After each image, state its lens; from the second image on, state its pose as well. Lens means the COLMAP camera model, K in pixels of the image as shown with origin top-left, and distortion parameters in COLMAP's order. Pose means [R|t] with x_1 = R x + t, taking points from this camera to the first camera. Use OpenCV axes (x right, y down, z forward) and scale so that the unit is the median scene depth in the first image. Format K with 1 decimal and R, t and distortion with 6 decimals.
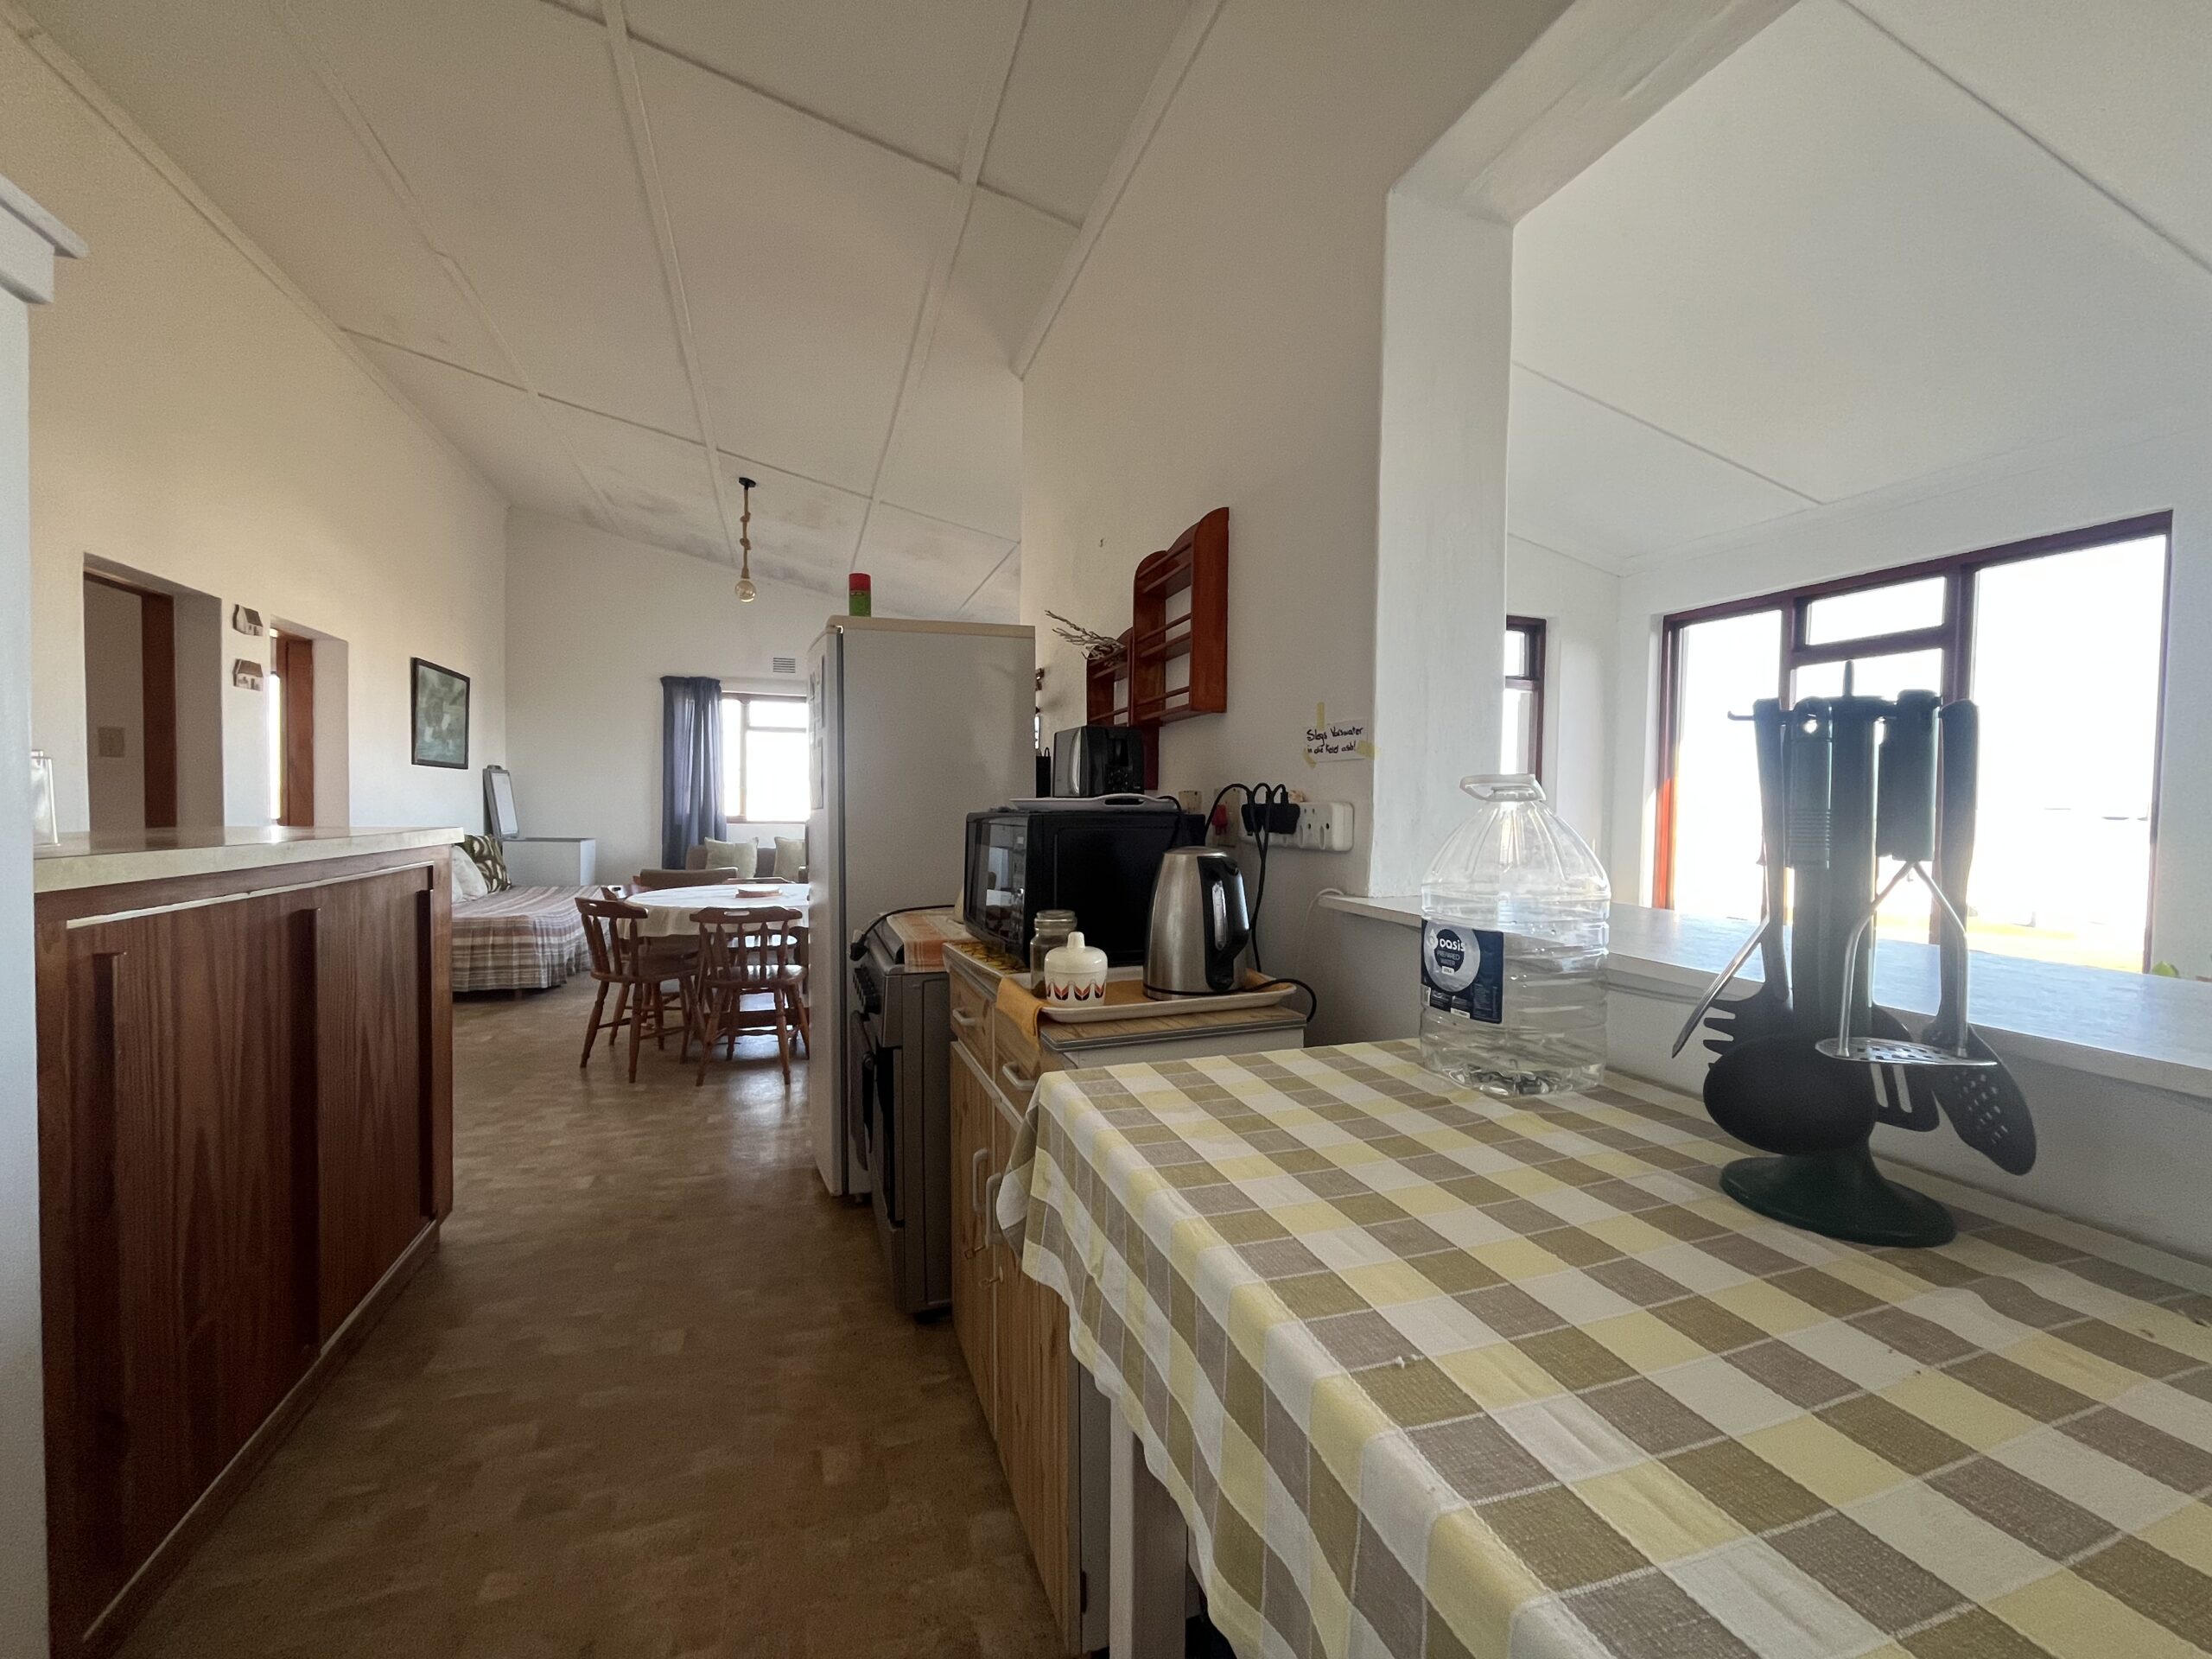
lens RADIAL K [[902.9, 0, 1092.2], [0, 902.9, 830.4], [0, 0, 1]] dist [0.000685, -0.000422]
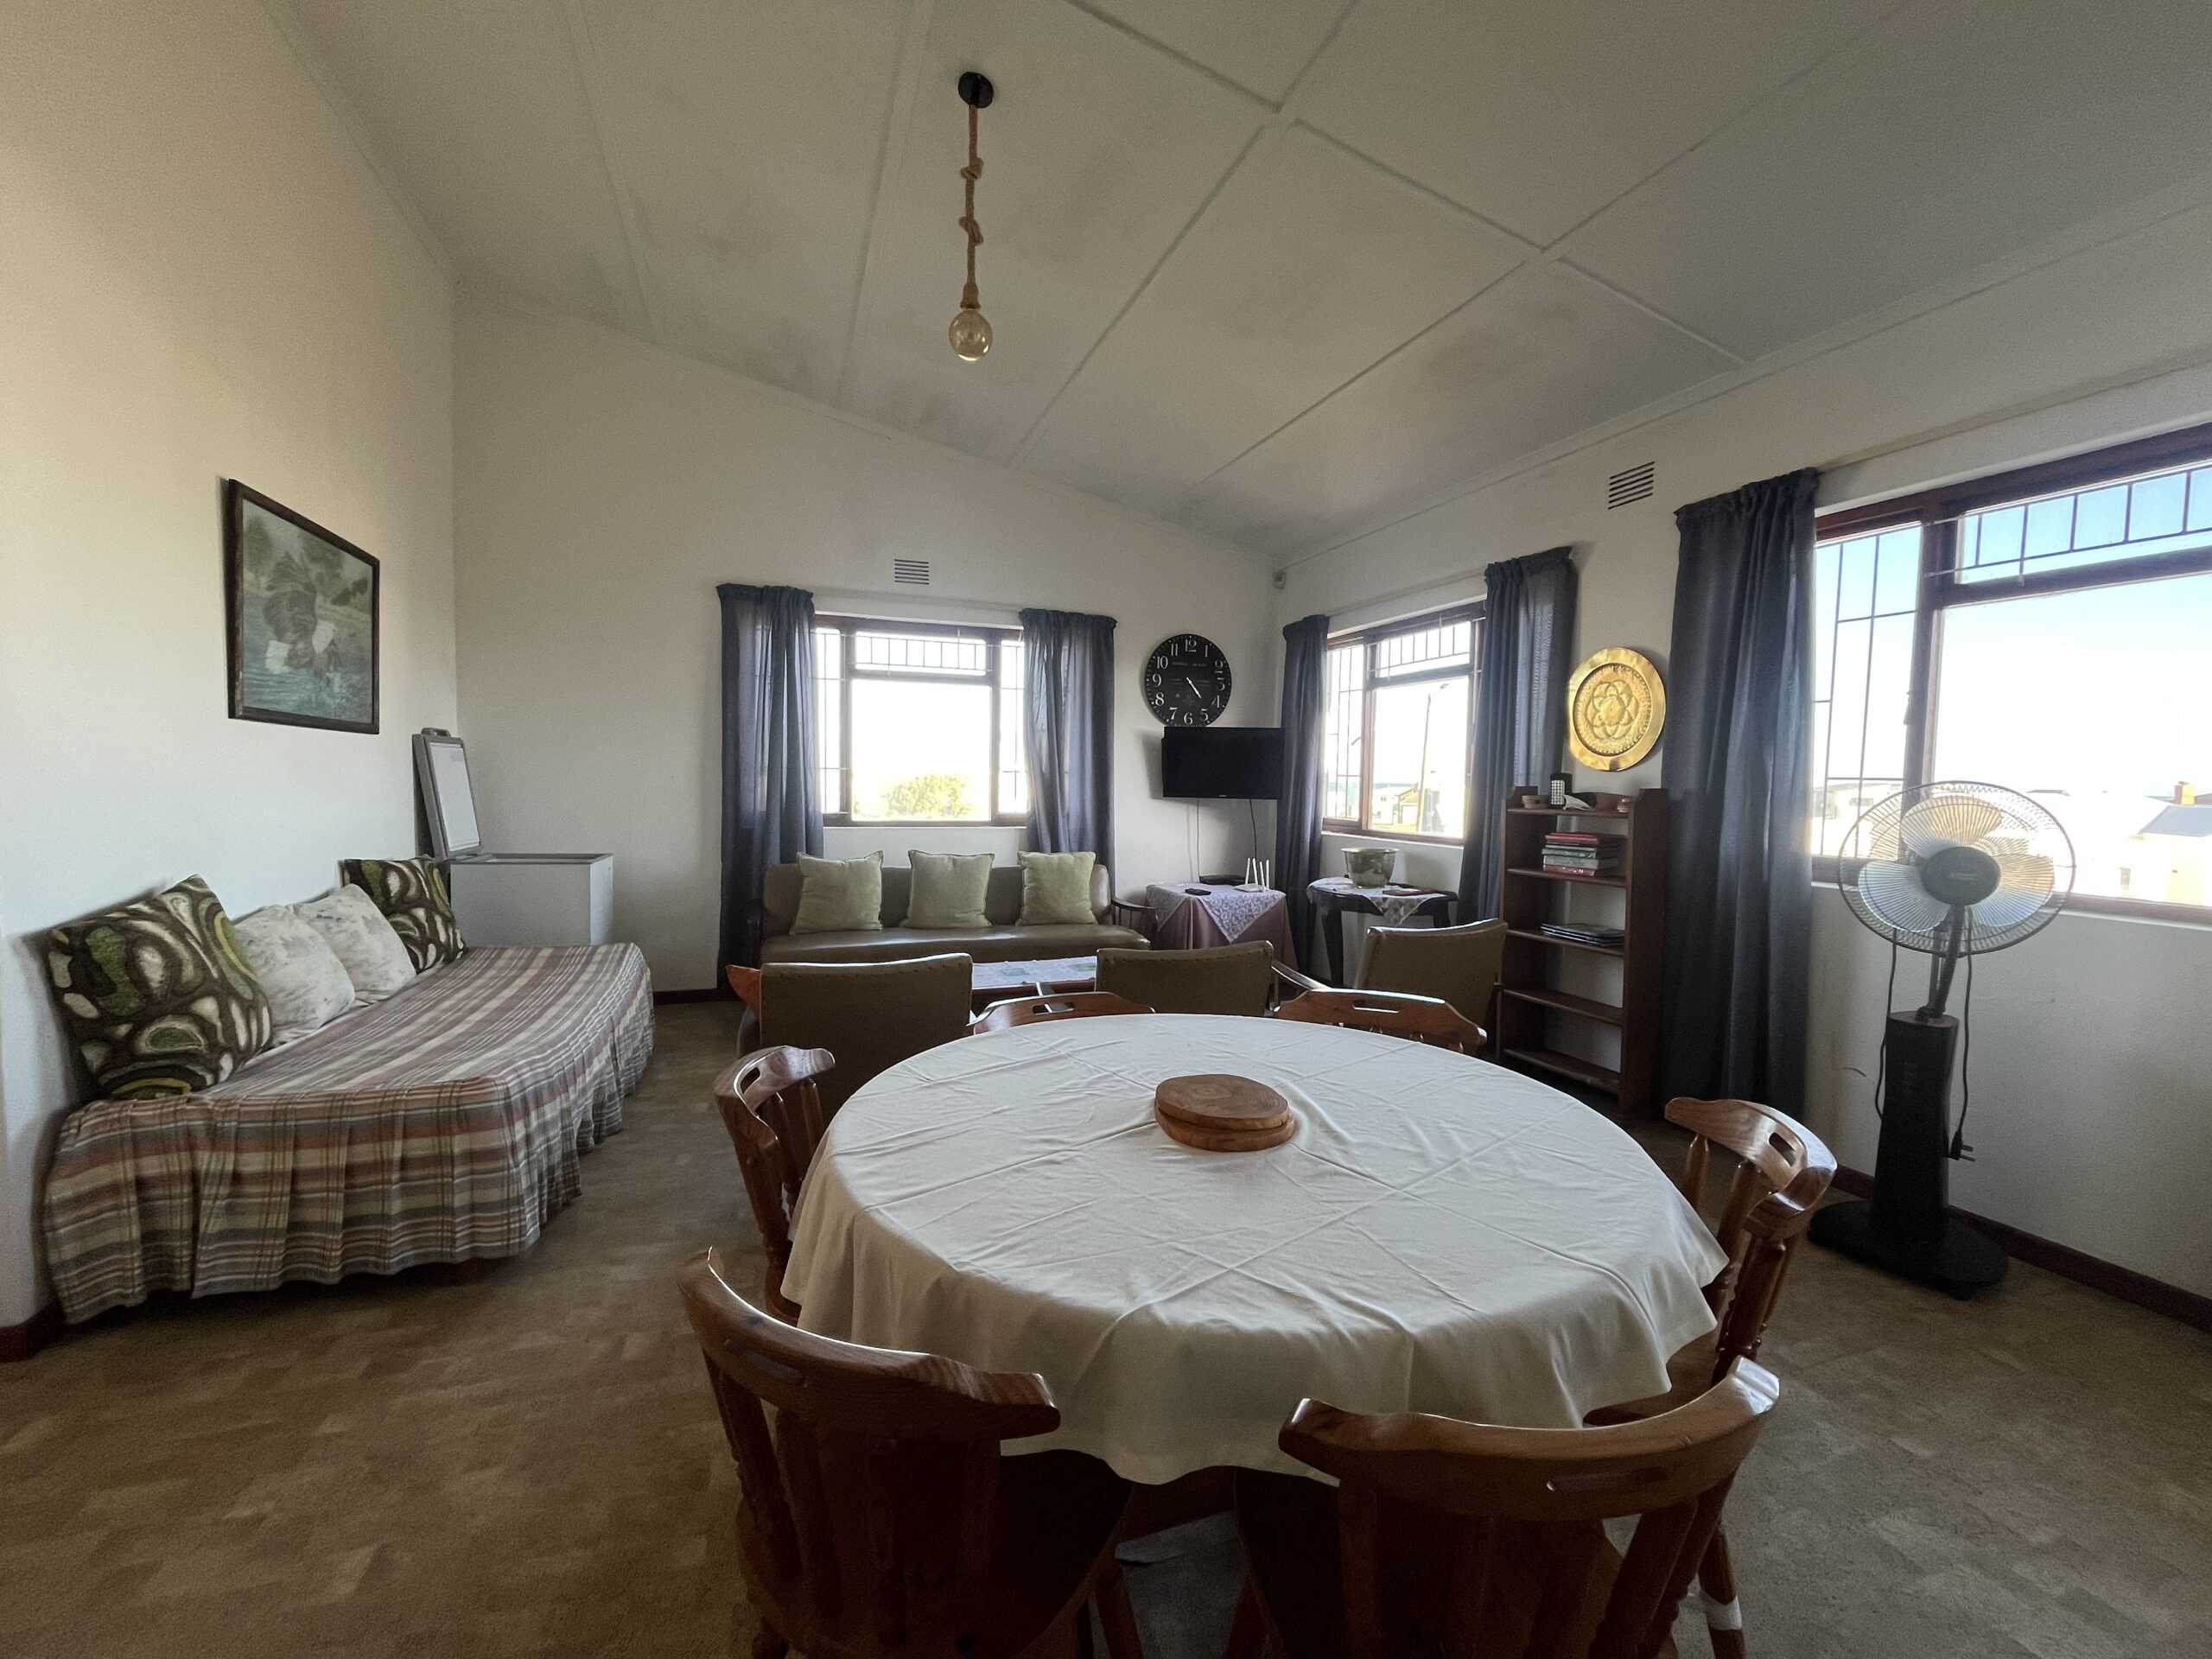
lens RADIAL K [[902.9, 0, 1098.3], [0, 902.9, 830.3], [0, 0, 1]] dist [0.000685, -0.000422]
pose [[0.999778, 0.001472, 0.021013, -0.283477], [-0.001944, 0.999746, 0.022454, -0.024255], [-0.020974, -0.022490, 0.999527, 0.465576]]
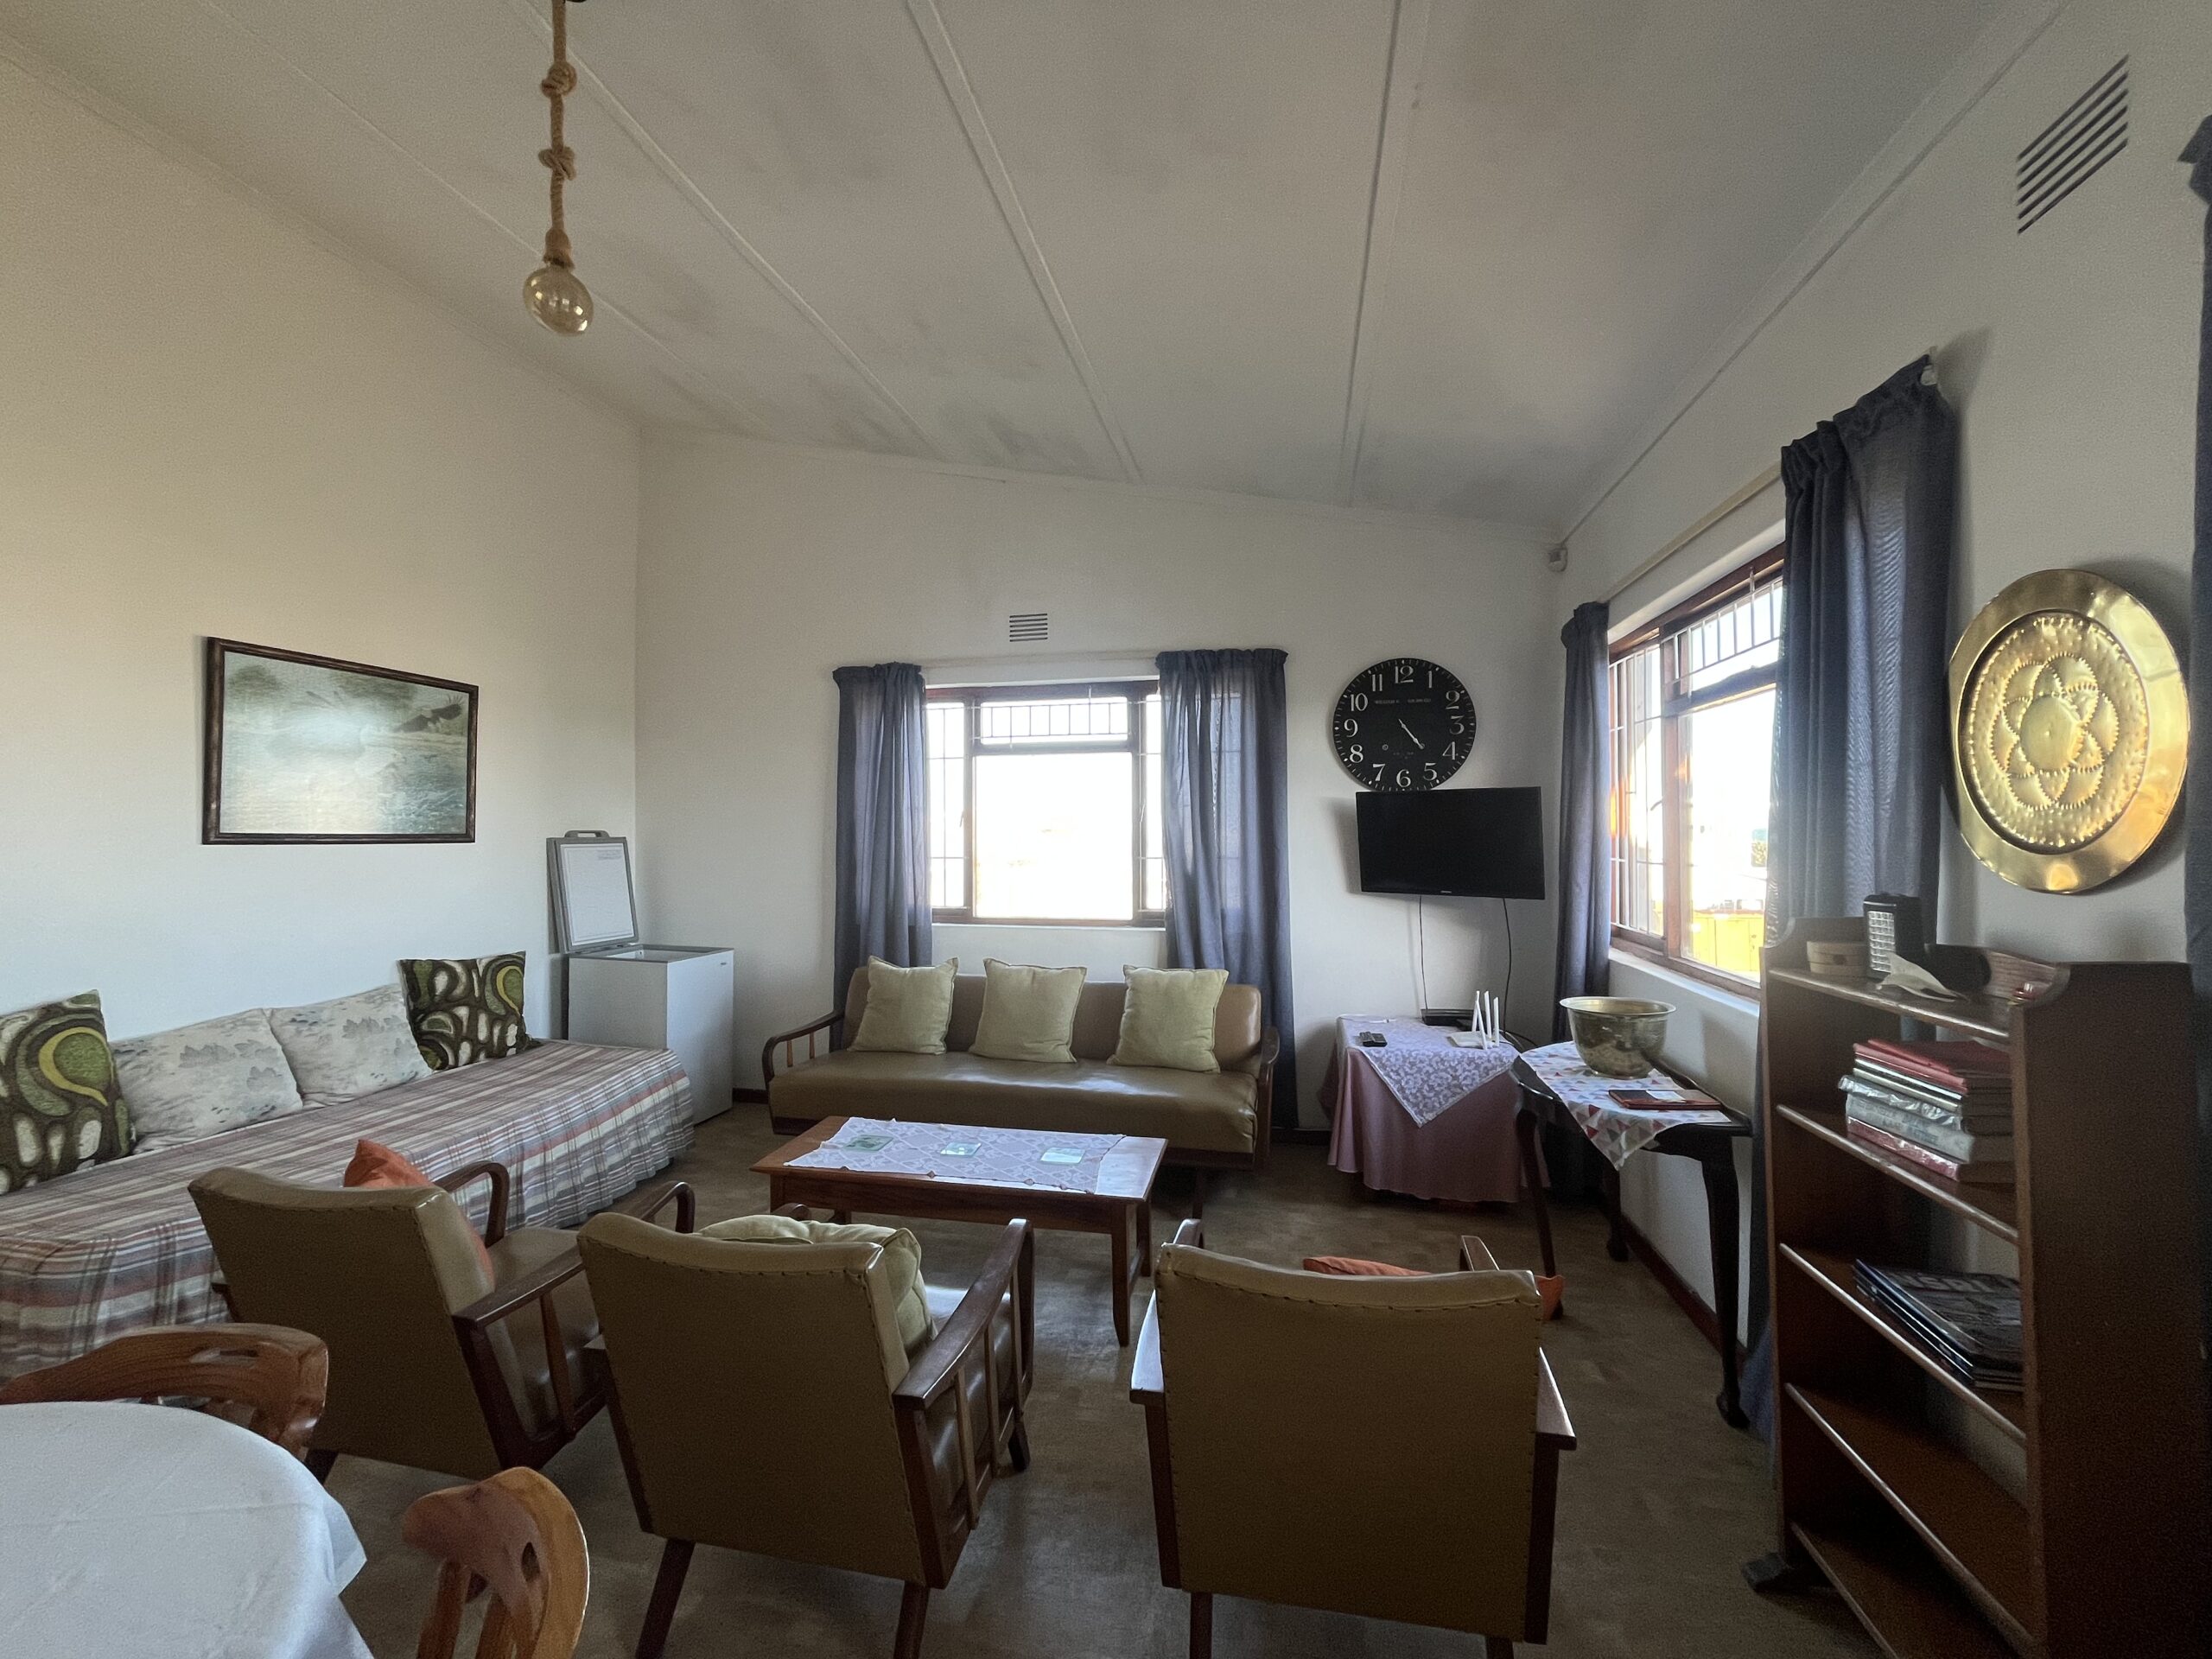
lens RADIAL K [[902.9, 0, 1091.4], [0, 902.9, 829.9], [0, 0, 1]] dist [0.000685, -0.000422]
pose [[0.856884, -0.018225, -0.515187, -0.046426], [-0.001993, 0.999250, -0.038663, -0.054468], [0.515505, 0.034157, 0.856205, 0.712510]]
